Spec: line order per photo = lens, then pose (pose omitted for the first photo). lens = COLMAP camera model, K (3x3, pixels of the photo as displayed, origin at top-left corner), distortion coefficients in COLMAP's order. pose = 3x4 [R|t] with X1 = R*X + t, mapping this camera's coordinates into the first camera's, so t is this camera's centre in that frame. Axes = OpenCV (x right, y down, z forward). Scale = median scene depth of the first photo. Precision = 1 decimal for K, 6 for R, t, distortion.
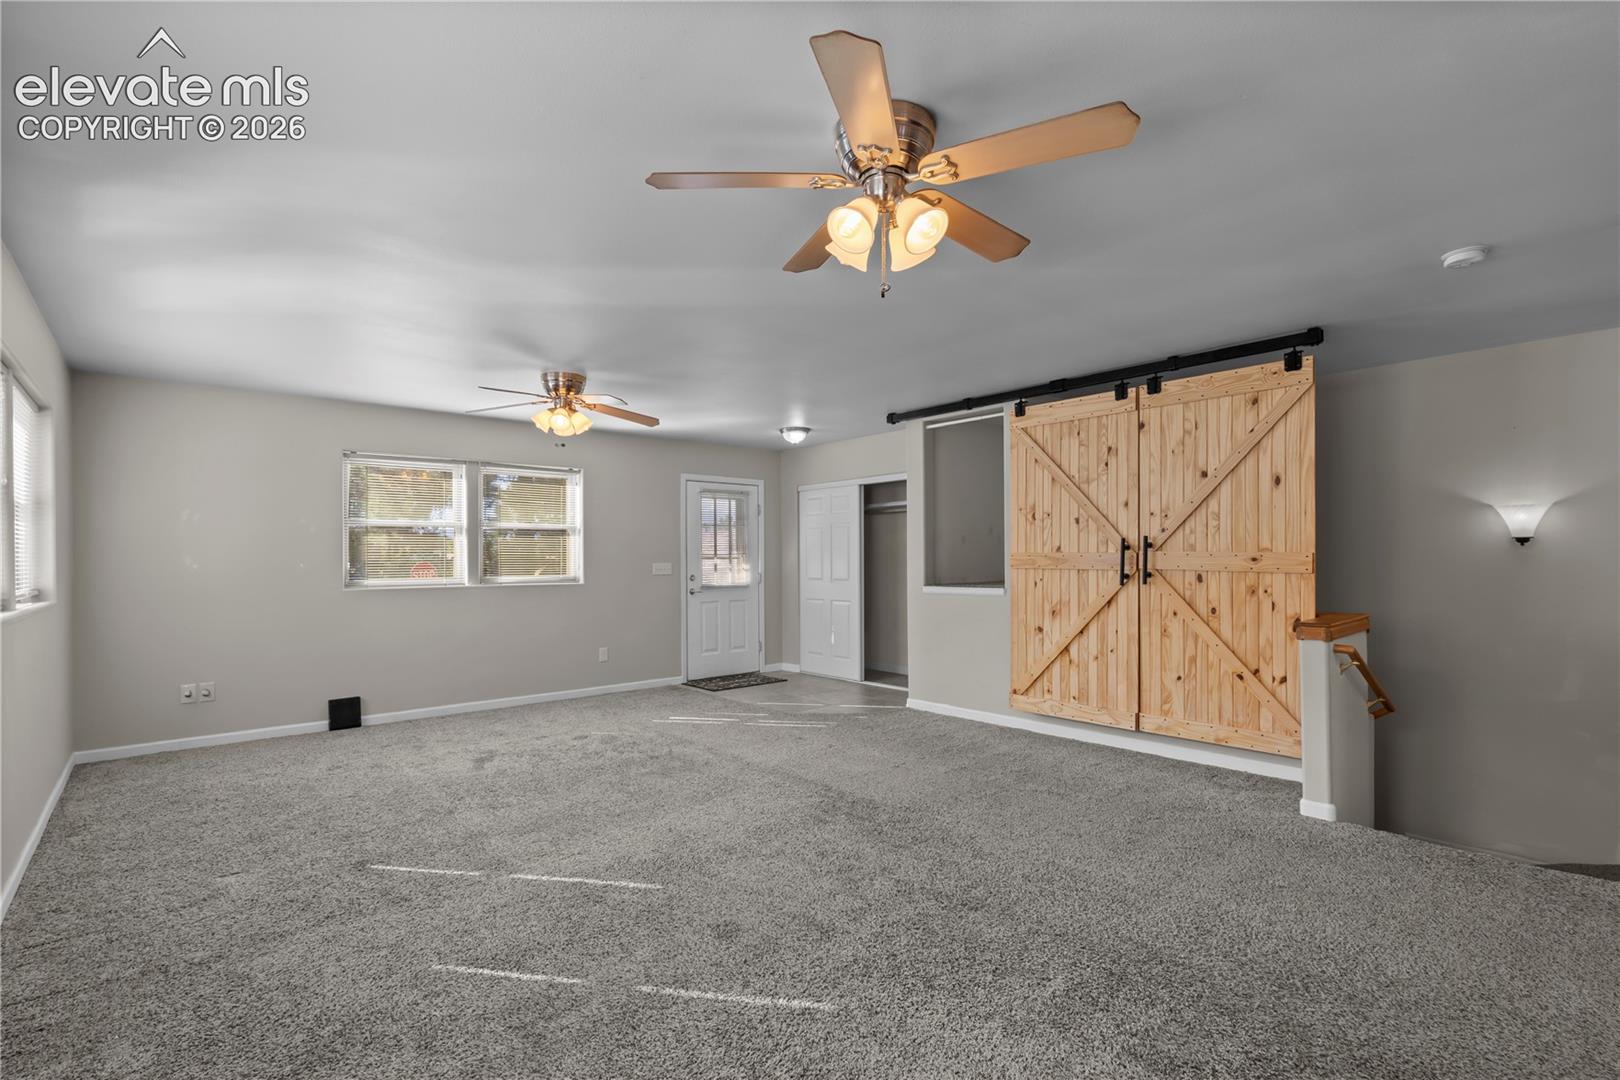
lens RADIAL K [[738.0, 0, 809.8], [0, 738.0, 560.2], [0, 0, 1]] dist [-0.003246, 0.000039]
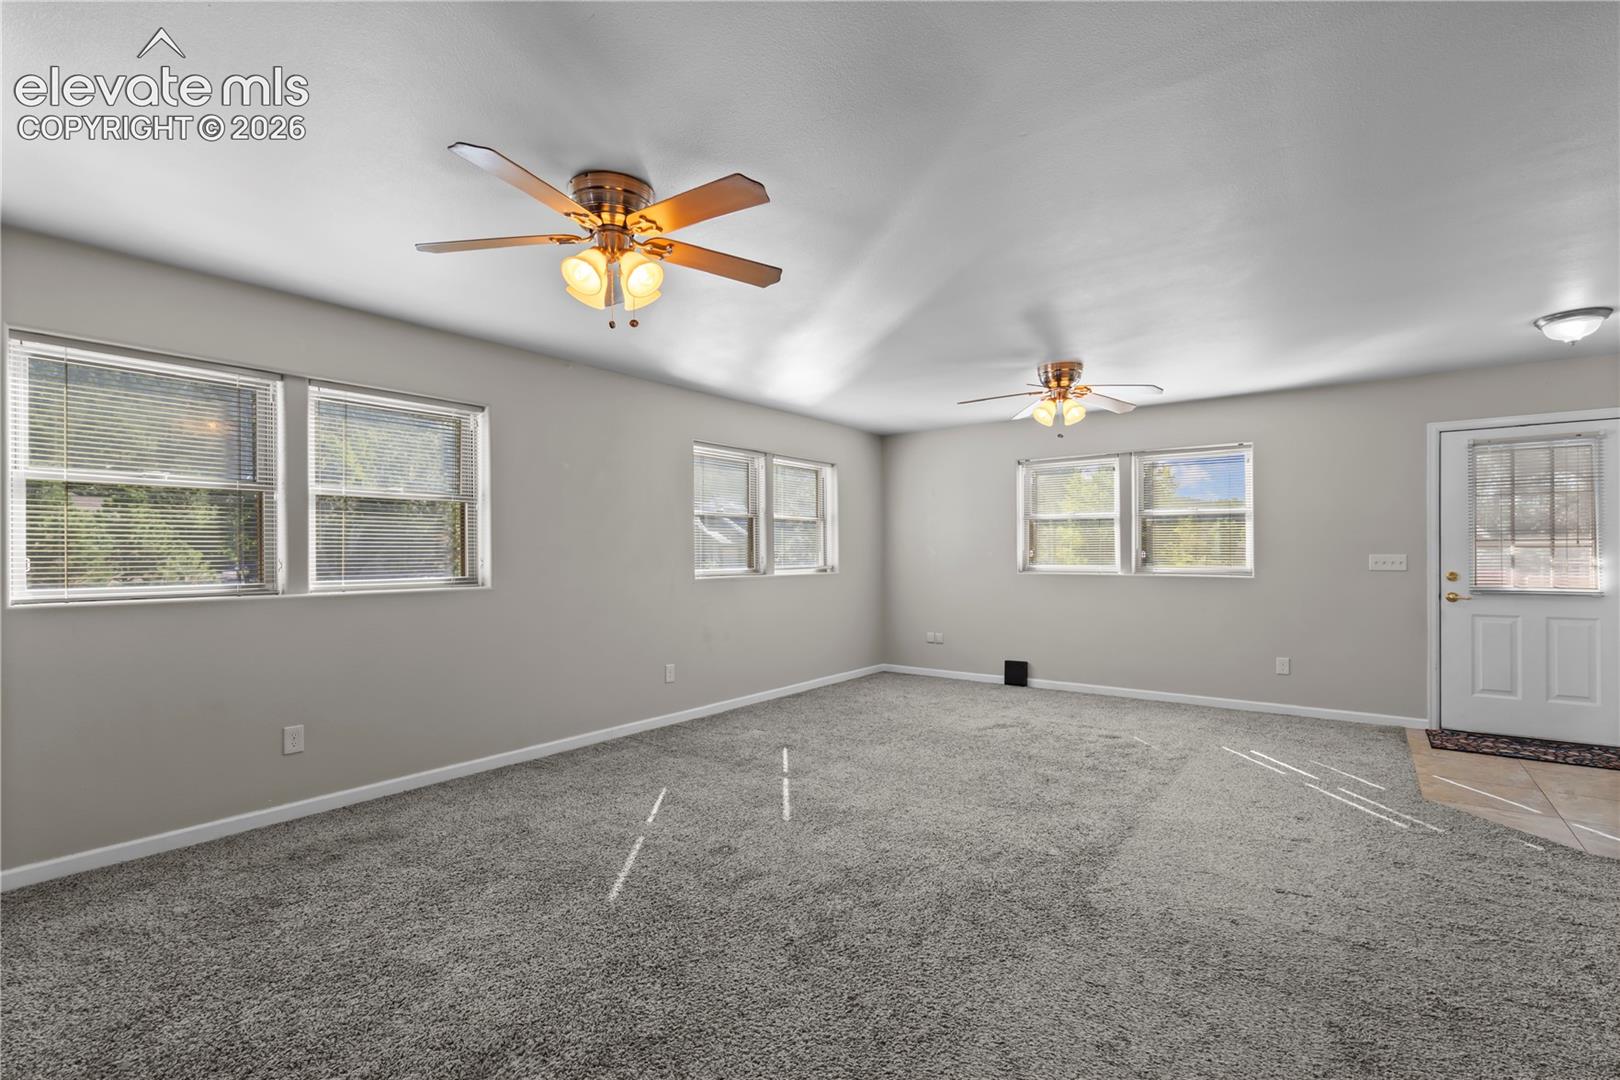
lens RADIAL K [[747.8, 0, 807.3], [0, 747.8, 534.6], [0, 0, 1]] dist [-0.003136, 0.000588]
pose [[0.209685, -0.016337, -0.977632, 0.564449], [-0.002107, 0.999851, -0.017160, -0.001067], [0.977767, 0.005658, 0.209619, 0.433499]]
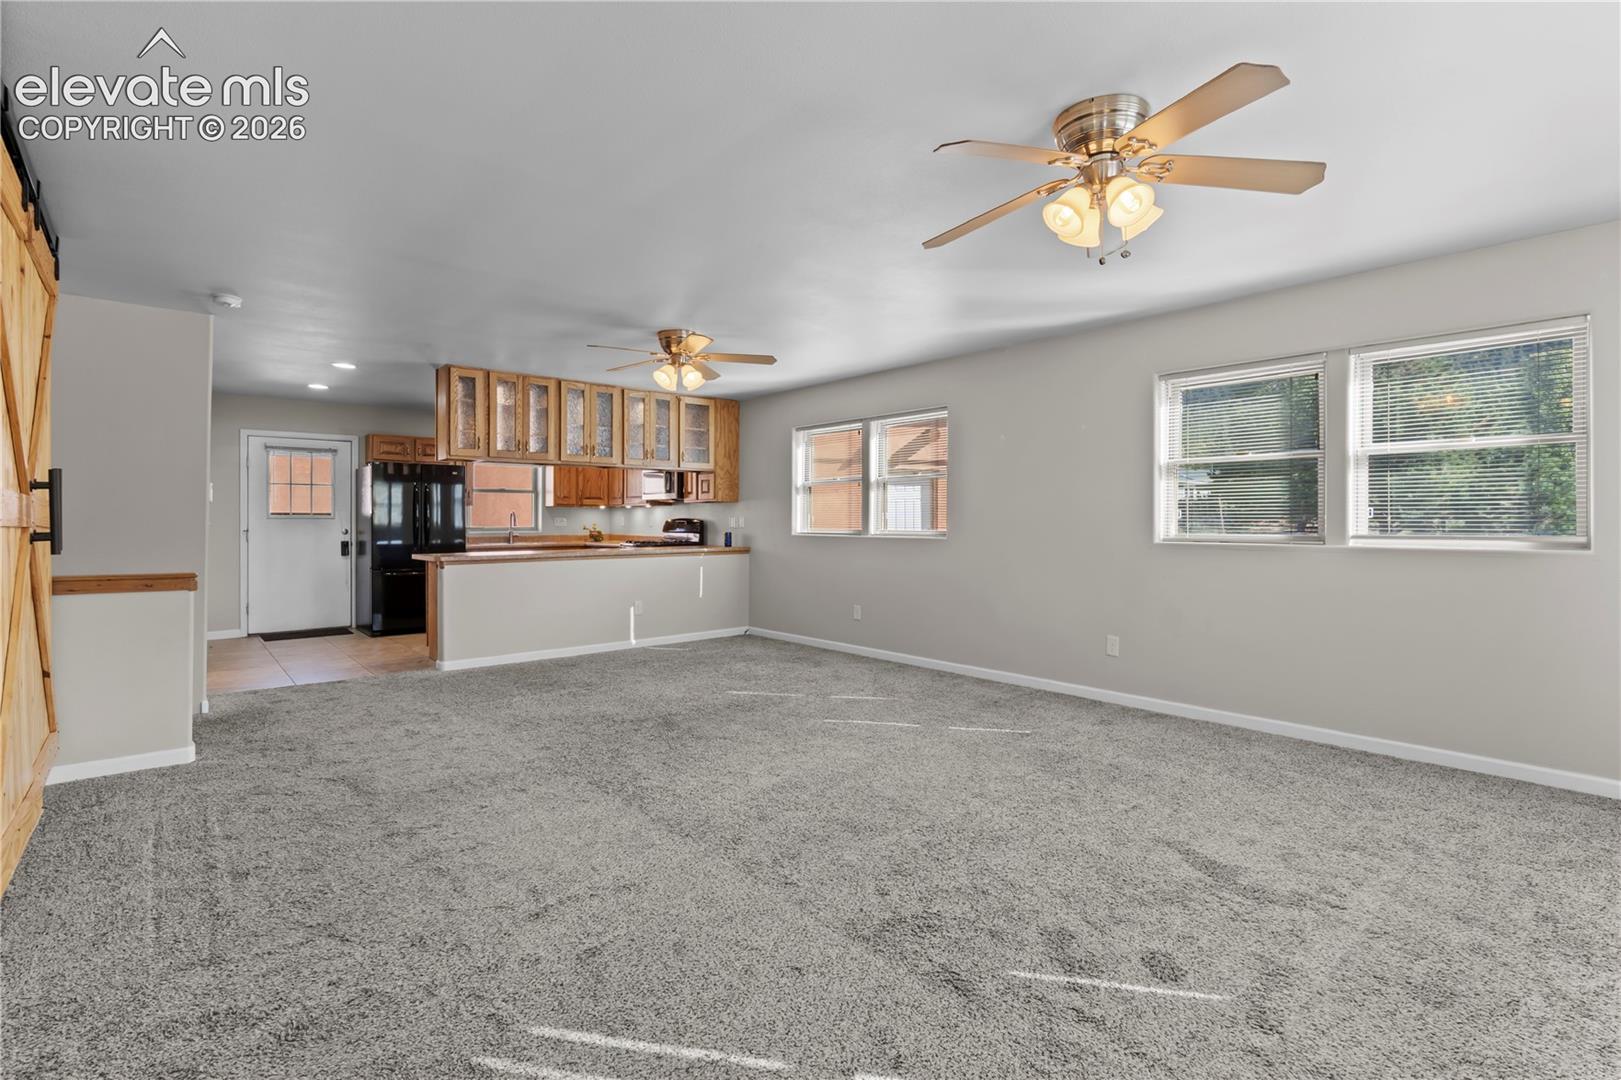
lens RADIAL K [[748.3, 0, 807.8], [0, 748.3, 534.6], [0, 0, 1]] dist [-0.003136, 0.000588]
pose [[-0.999964, 0.006789, 0.005164, -0.138604], [0.006895, 0.999759, 0.020825, 0.012340], [-0.005022, 0.020860, -0.999770, 1.424711]]
